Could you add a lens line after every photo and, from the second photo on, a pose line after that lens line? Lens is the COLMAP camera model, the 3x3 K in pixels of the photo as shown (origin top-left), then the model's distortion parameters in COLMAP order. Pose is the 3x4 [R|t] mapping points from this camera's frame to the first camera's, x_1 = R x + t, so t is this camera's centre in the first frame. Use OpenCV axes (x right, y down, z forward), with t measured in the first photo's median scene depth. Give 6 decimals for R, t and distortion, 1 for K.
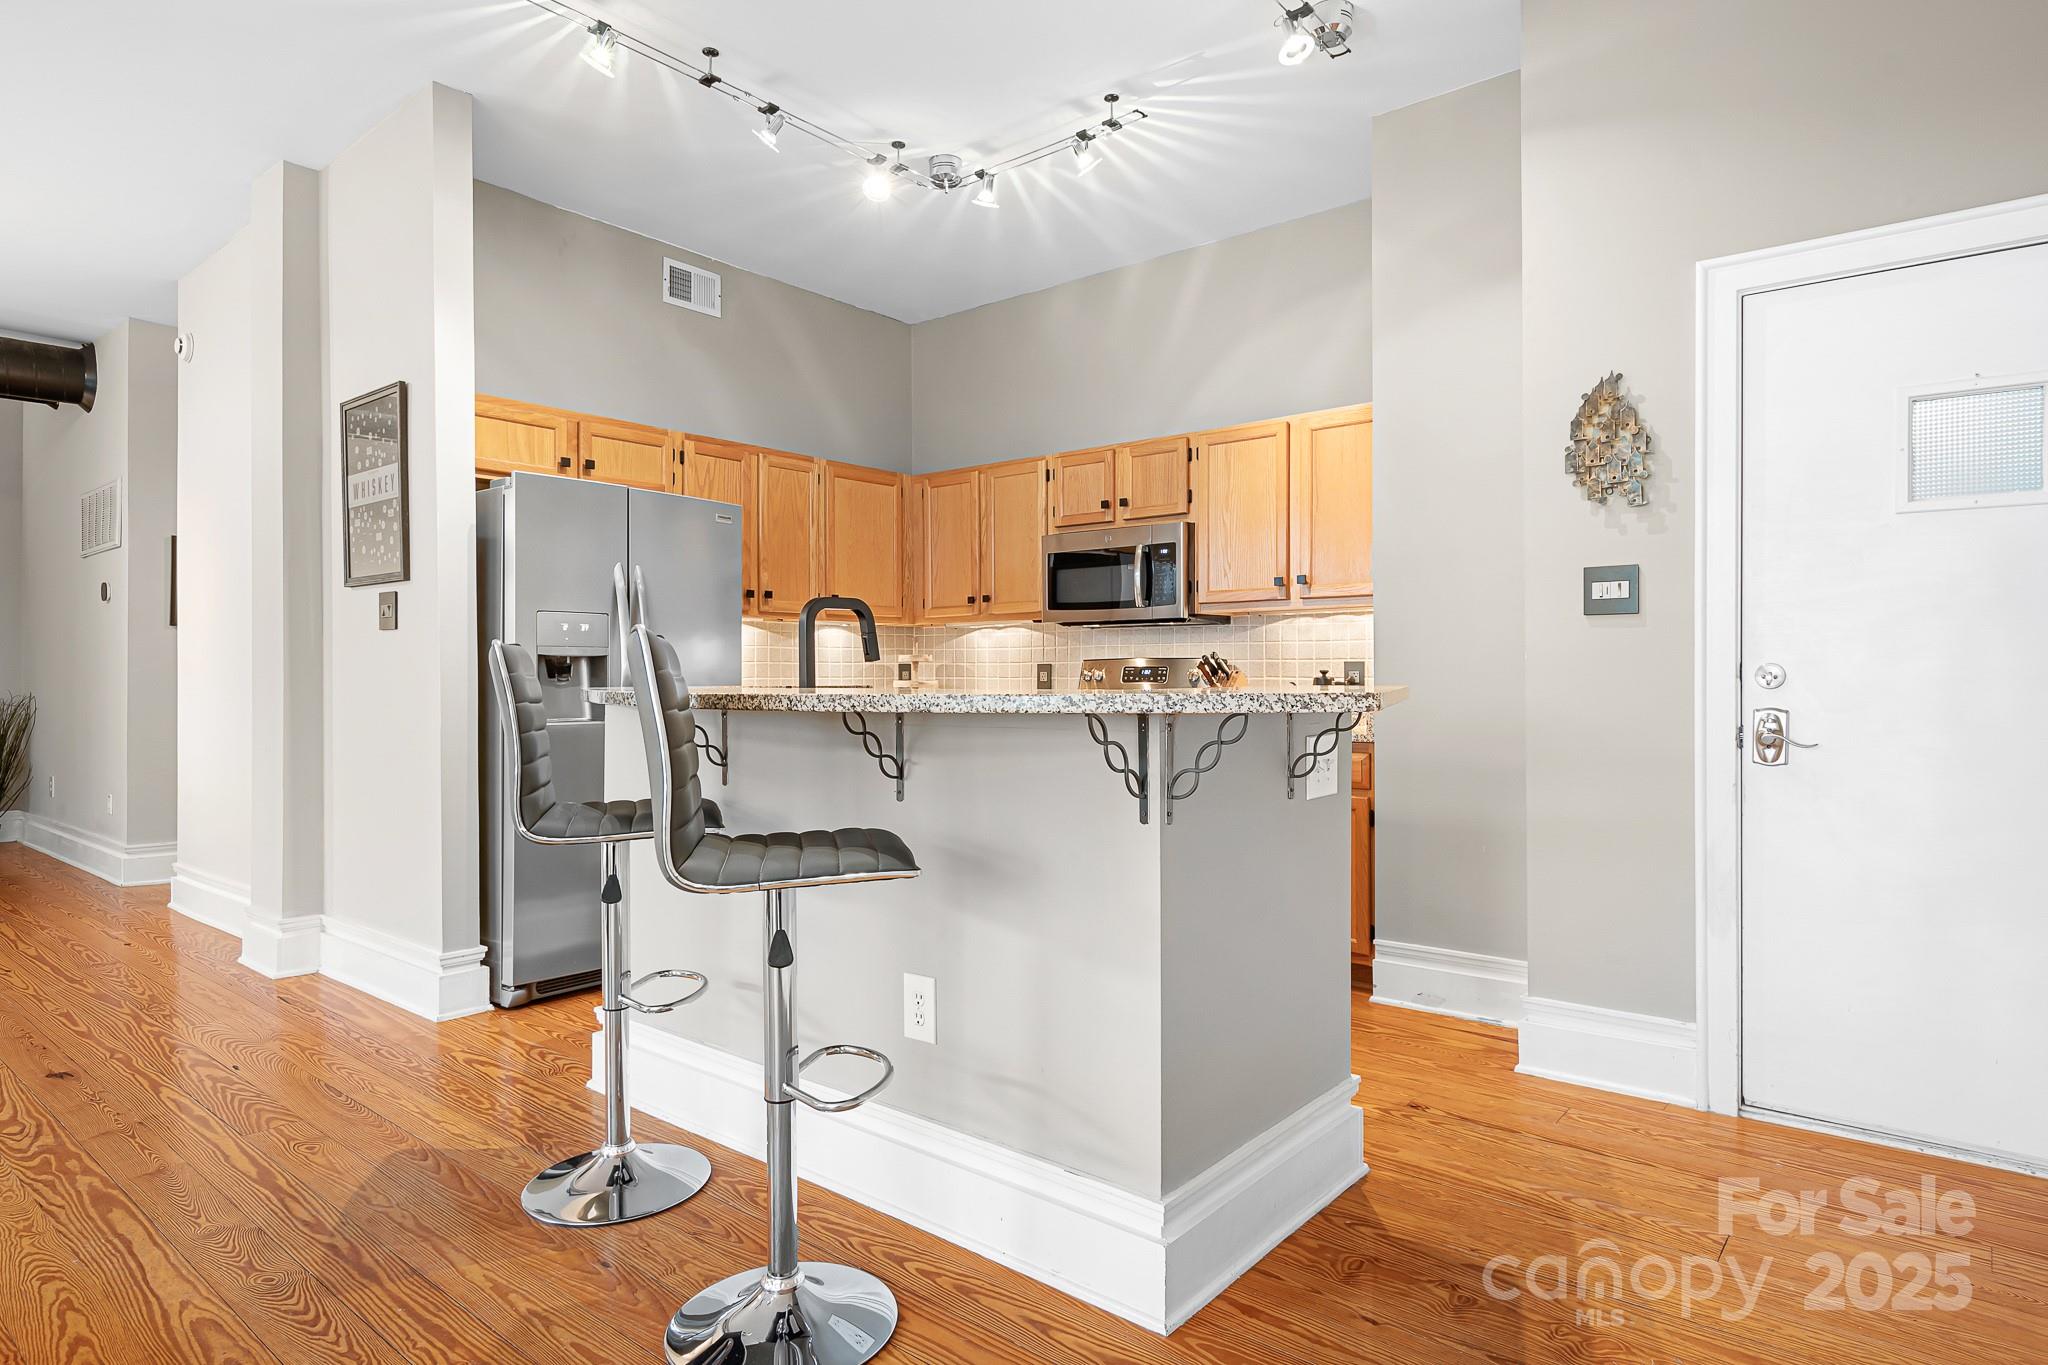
lens RADIAL K [[1140.0, 0, 1031.9], [0, 1140.0, 672.7], [0, 0, 1]] dist [-0.000503, 0.000001]
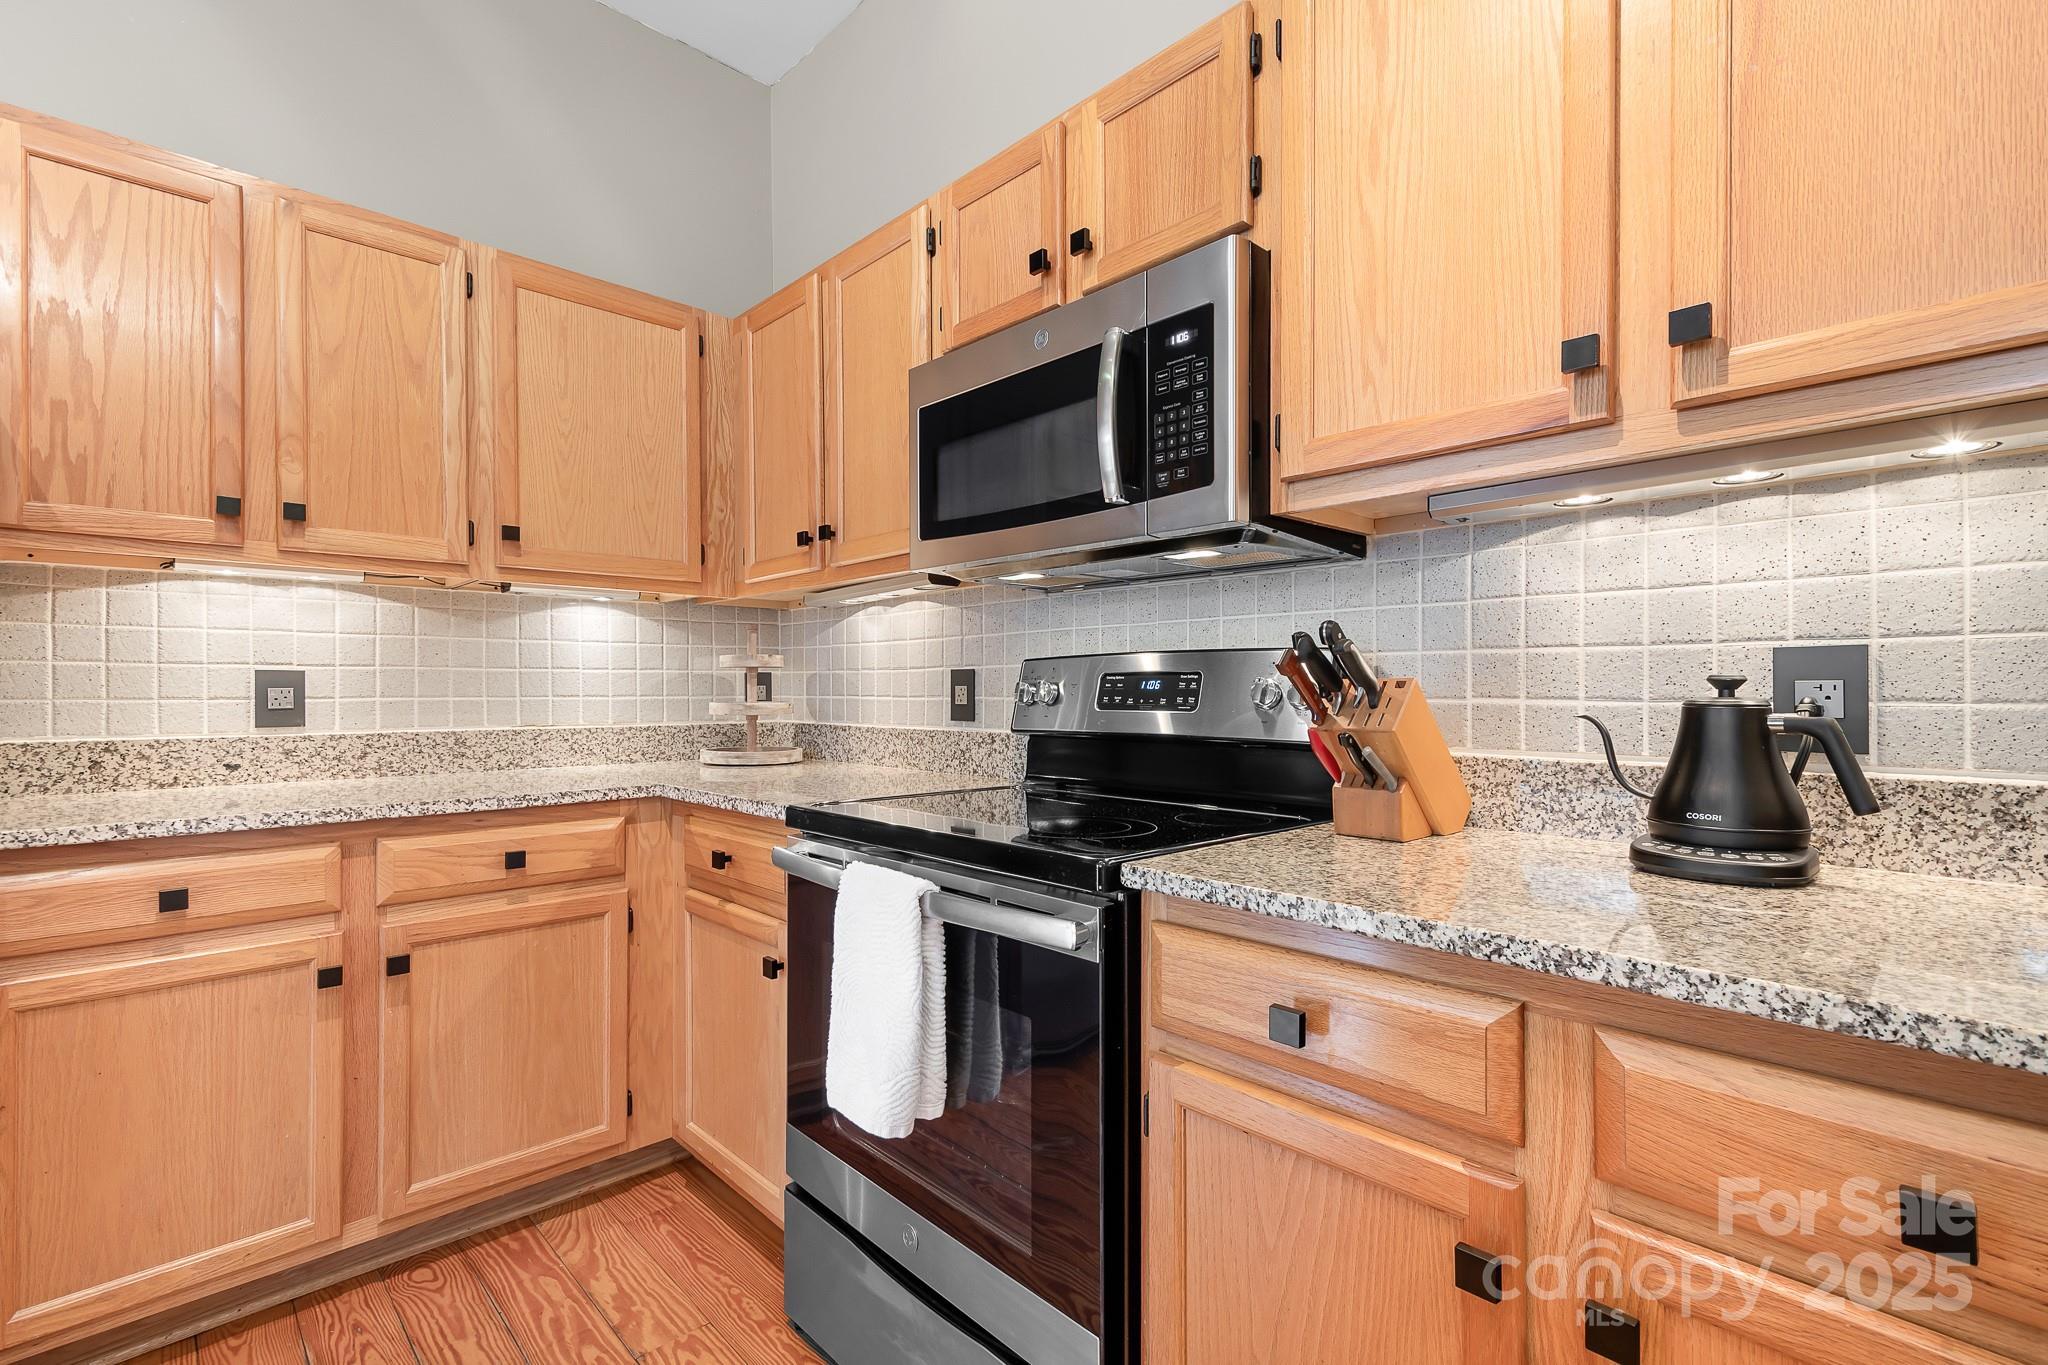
lens RADIAL K [[918.3, 0, 1024.0], [0, 918.3, 682.5], [0, 0, 1]] dist [0.031939, -0.000131]
pose [[0.991639, -0.003205, -0.129007, 0.102336], [0.002206, 0.999966, -0.007886, 0.001183], [0.129028, 0.007535, 0.991612, 0.697172]]
